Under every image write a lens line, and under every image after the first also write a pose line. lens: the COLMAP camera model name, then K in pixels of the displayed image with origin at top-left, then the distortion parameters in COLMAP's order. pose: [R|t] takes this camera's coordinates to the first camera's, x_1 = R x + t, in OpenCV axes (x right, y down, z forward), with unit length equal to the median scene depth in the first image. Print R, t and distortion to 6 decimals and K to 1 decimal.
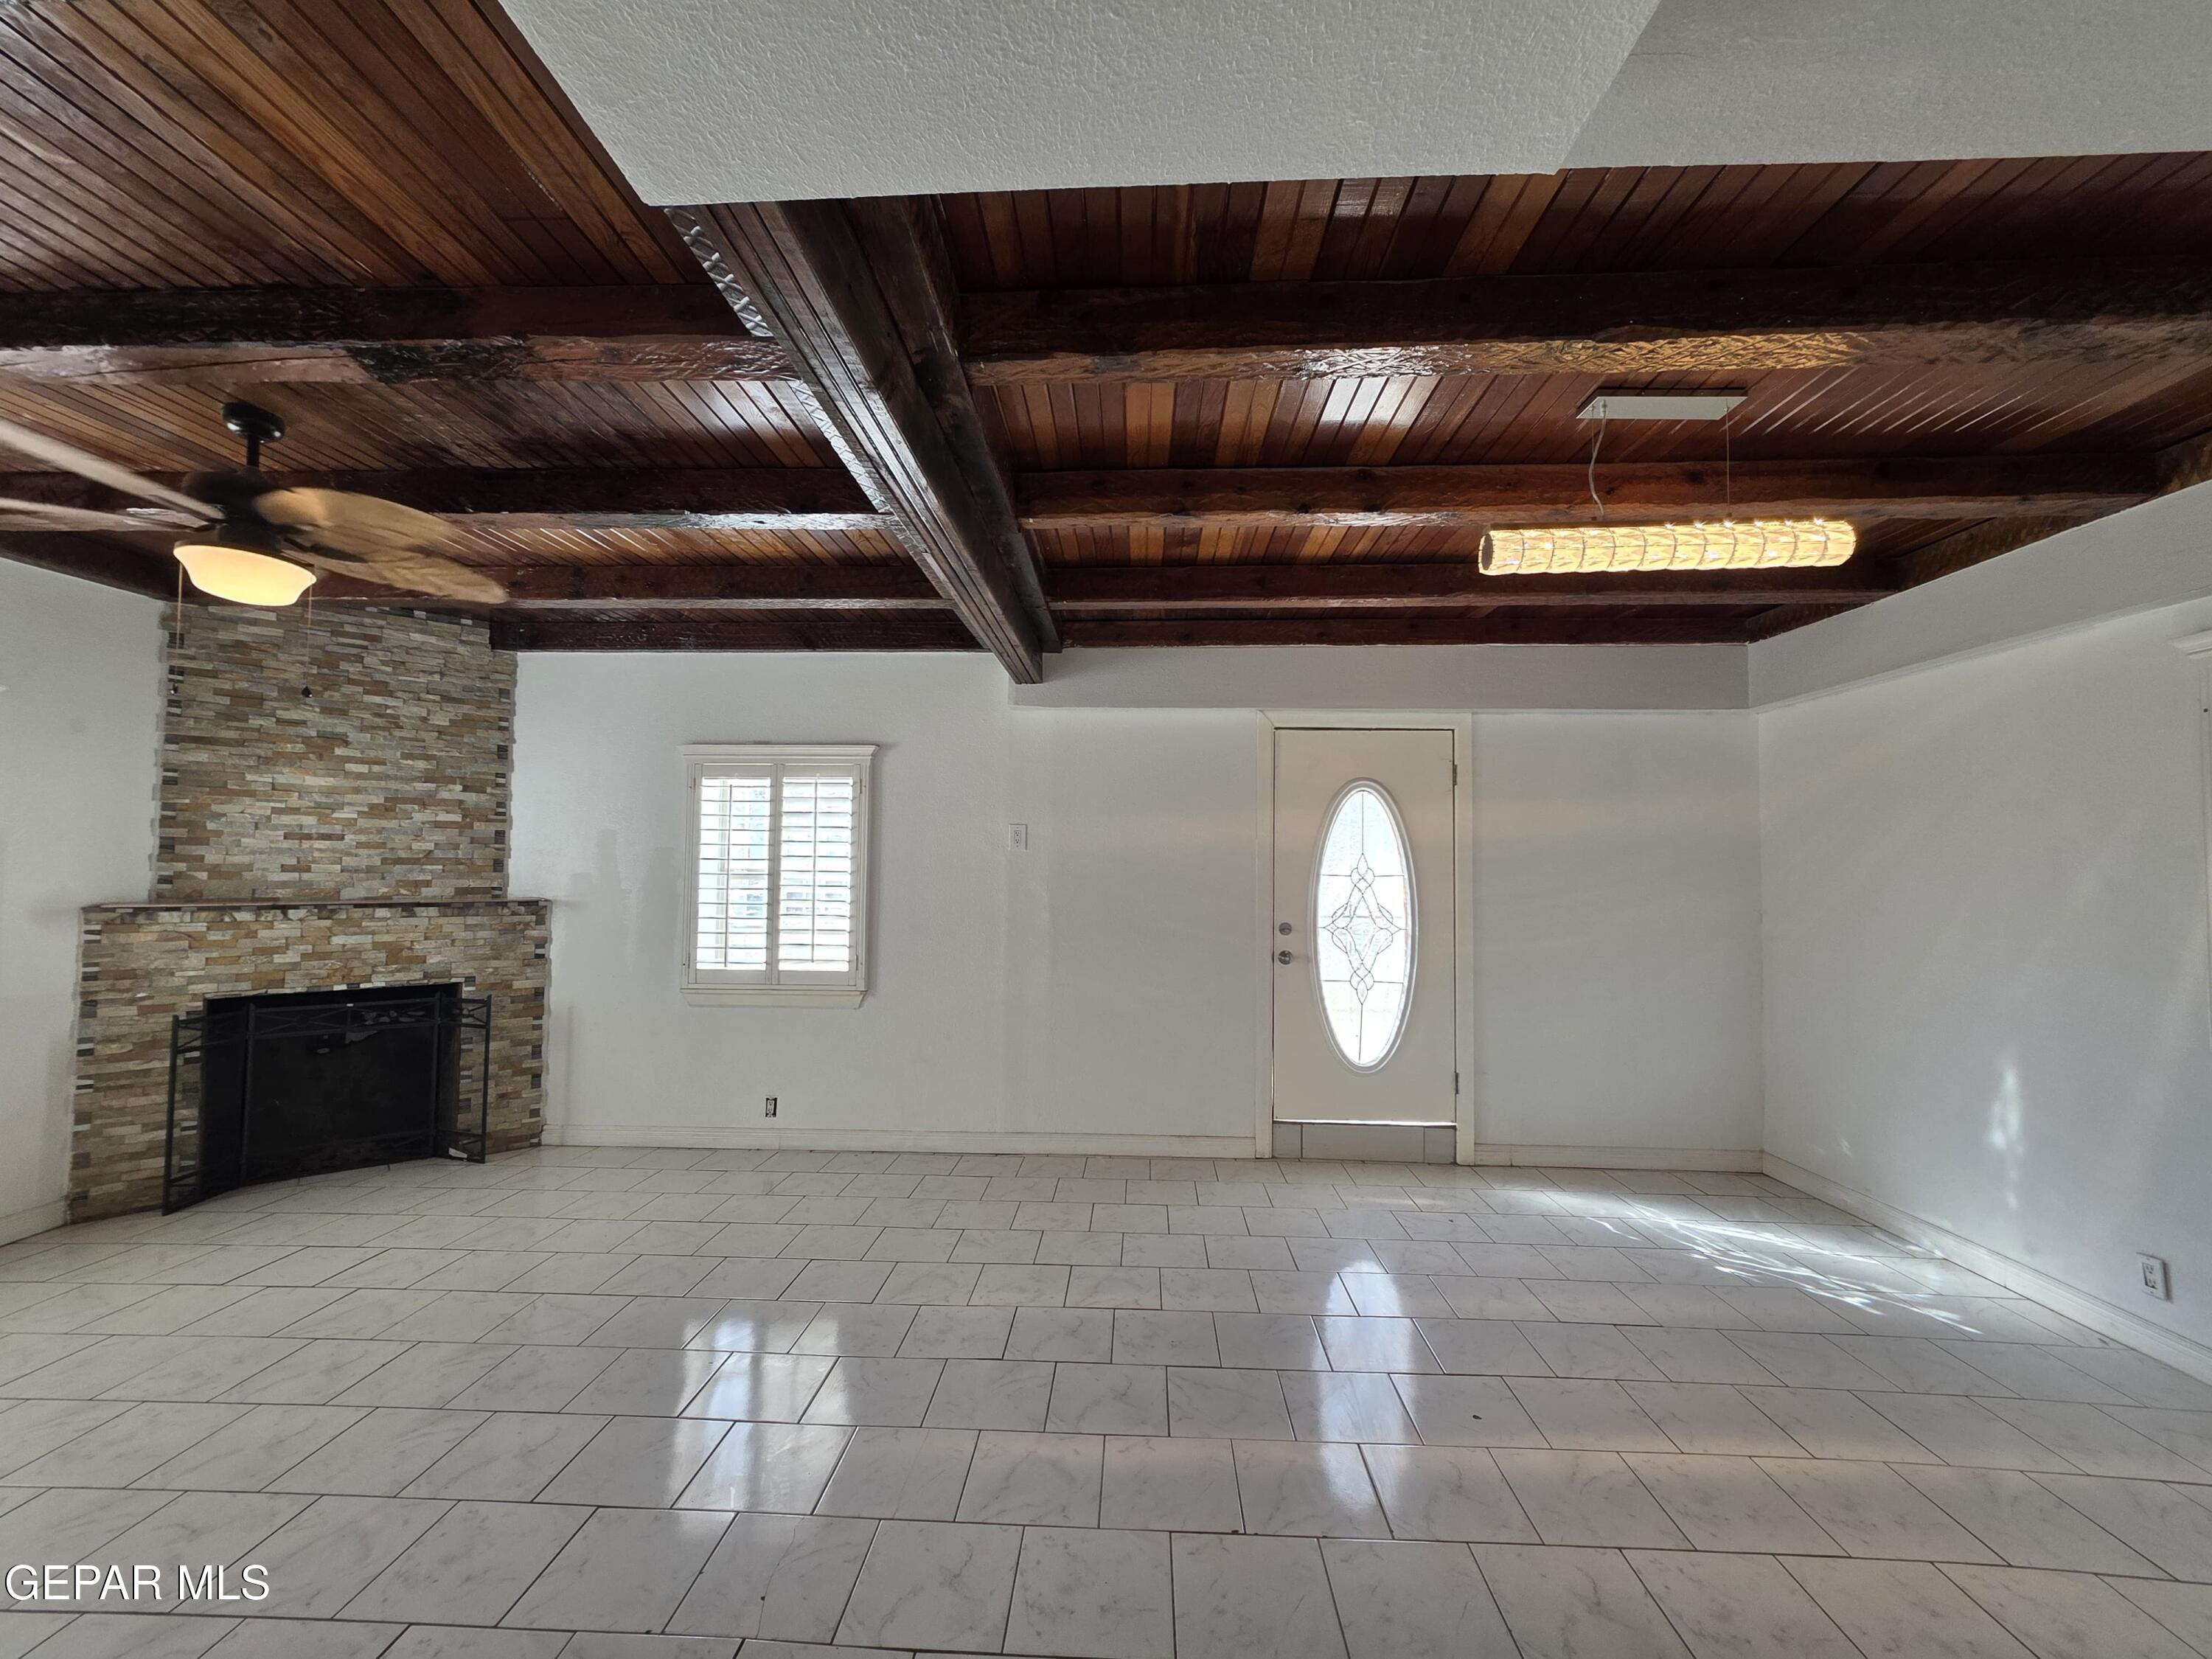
lens RADIAL K [[884.5, 0, 1104.7], [0, 884.5, 832.8], [0, 0, 1]] dist [0.001144, -0.000038]
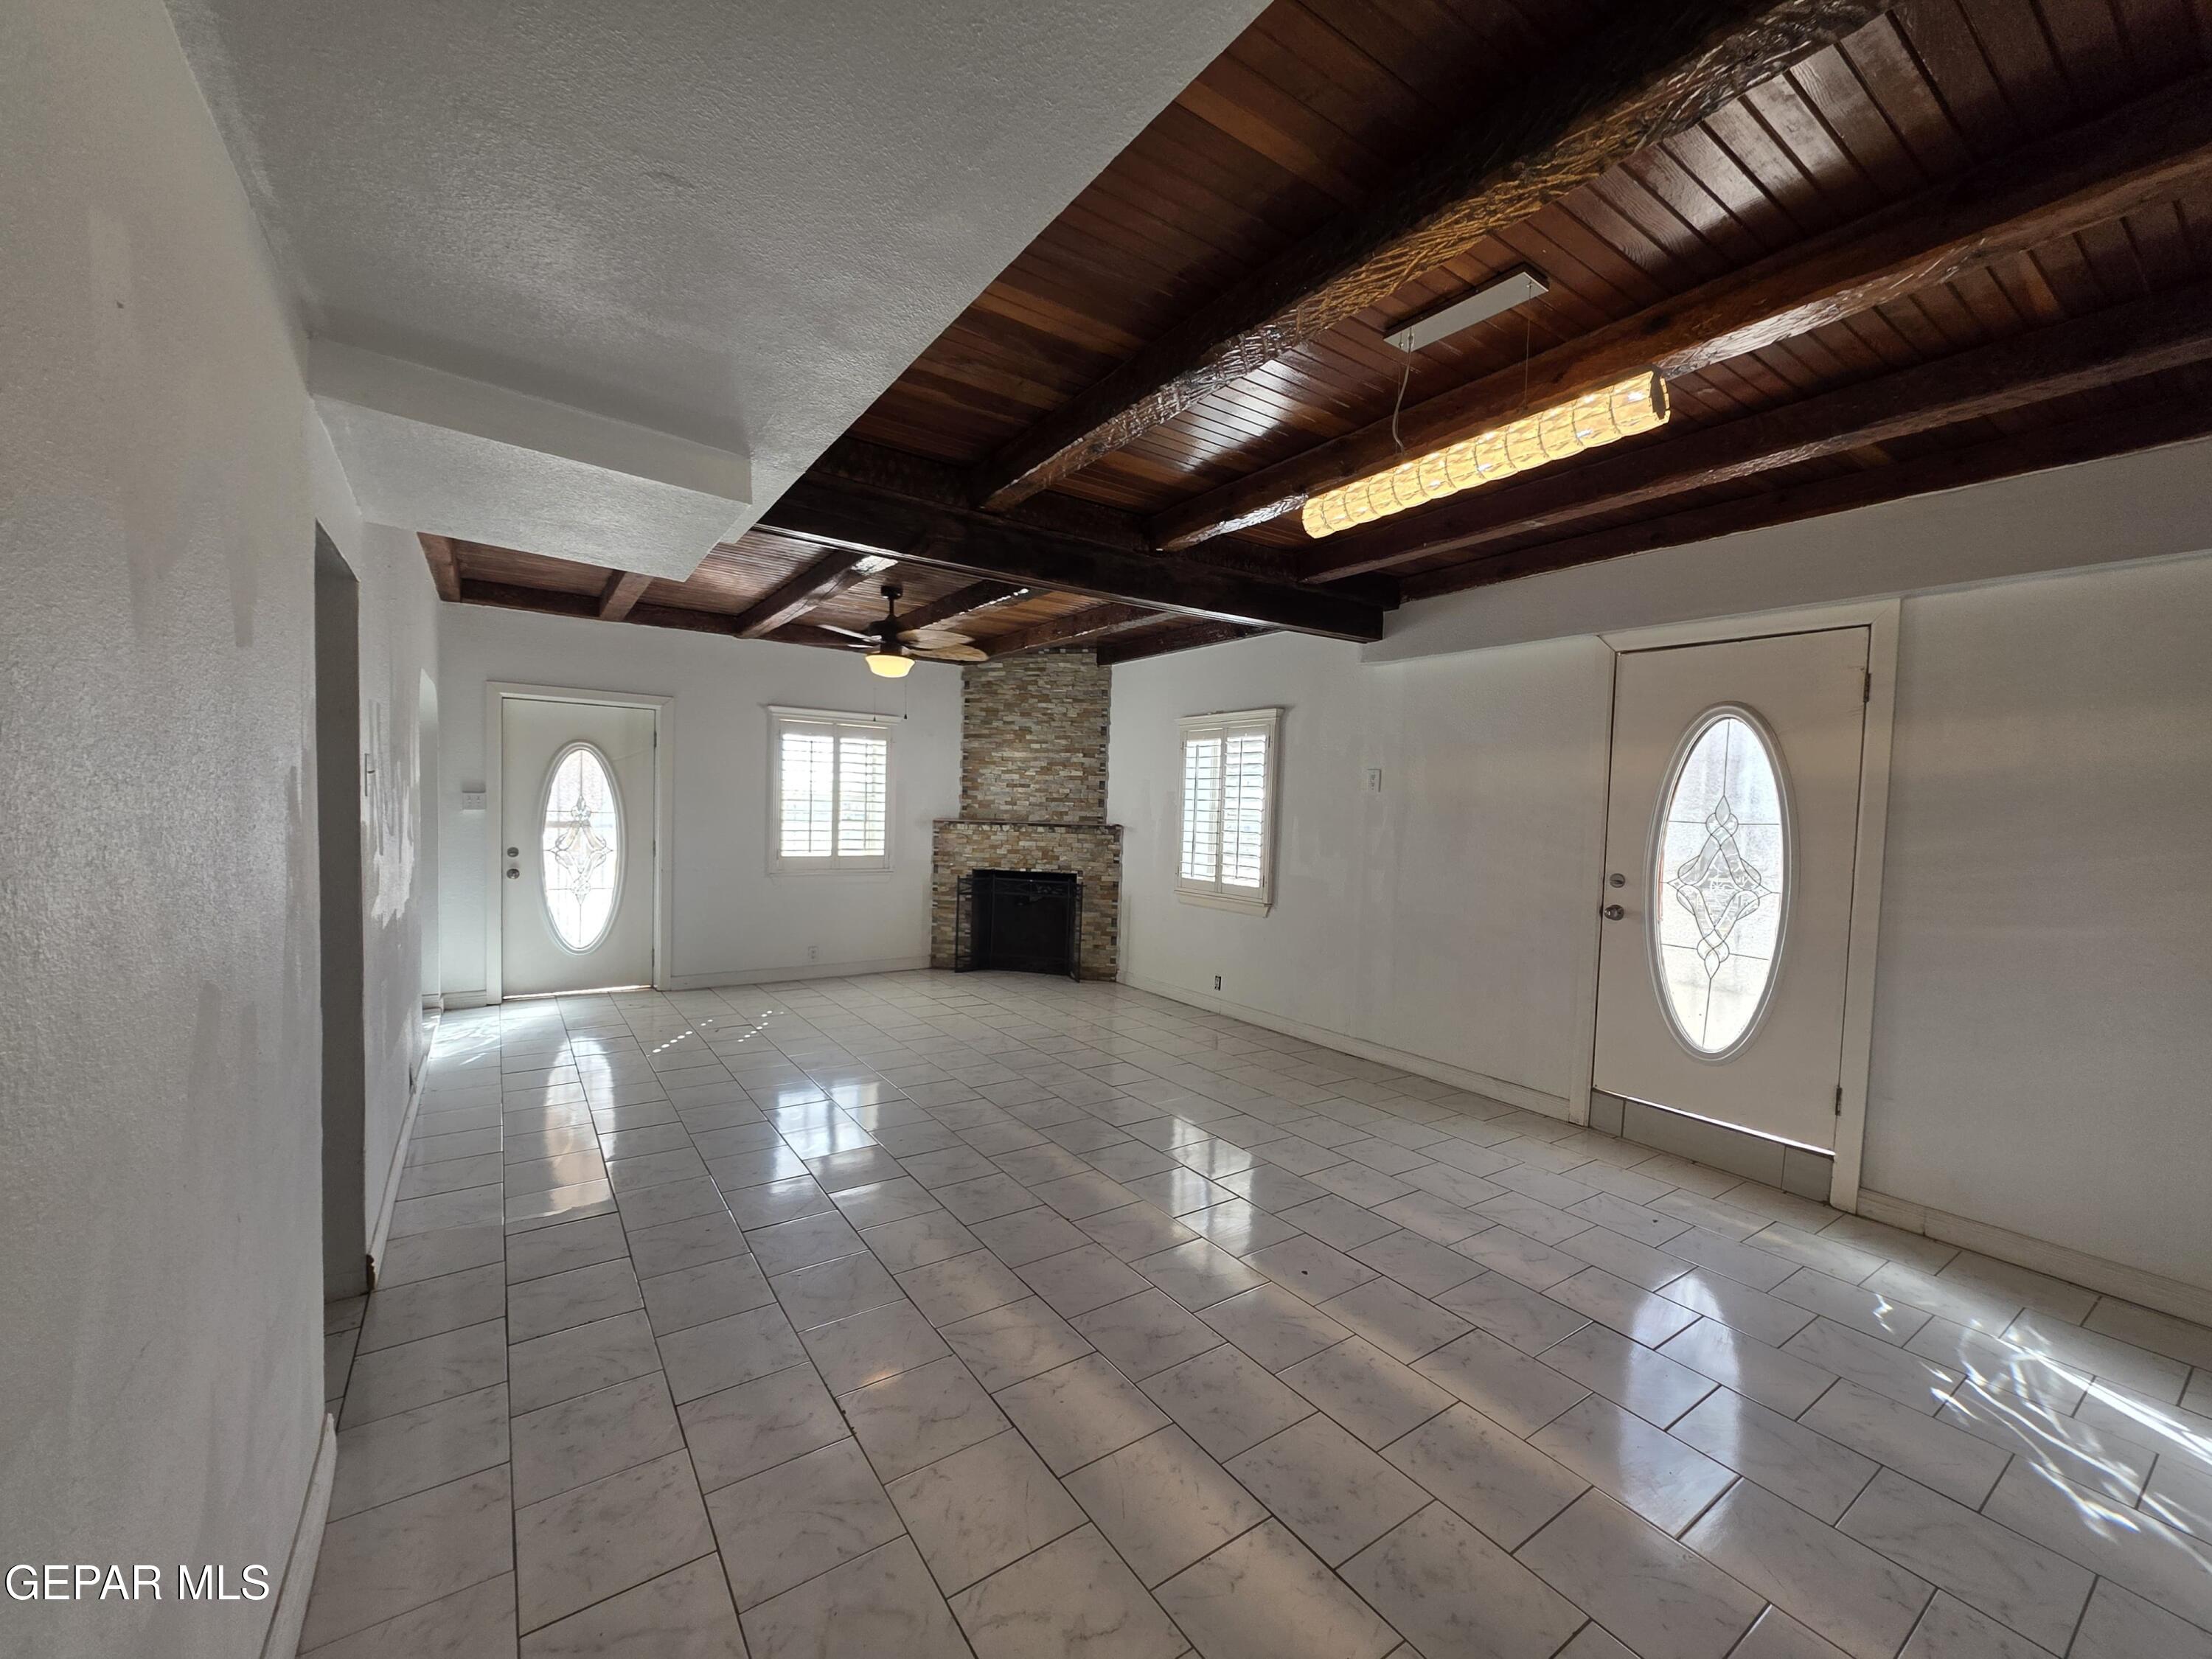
lens RADIAL K [[884.5, 0, 1095.2], [0, 884.5, 831.6], [0, 0, 1]] dist [0.001144, -0.000038]
pose [[0.594231, 0.033597, -0.803593, 0.609982], [0.012566, 0.998617, 0.051042, 0.007445], [0.804197, -0.040429, 0.592987, 0.055135]]
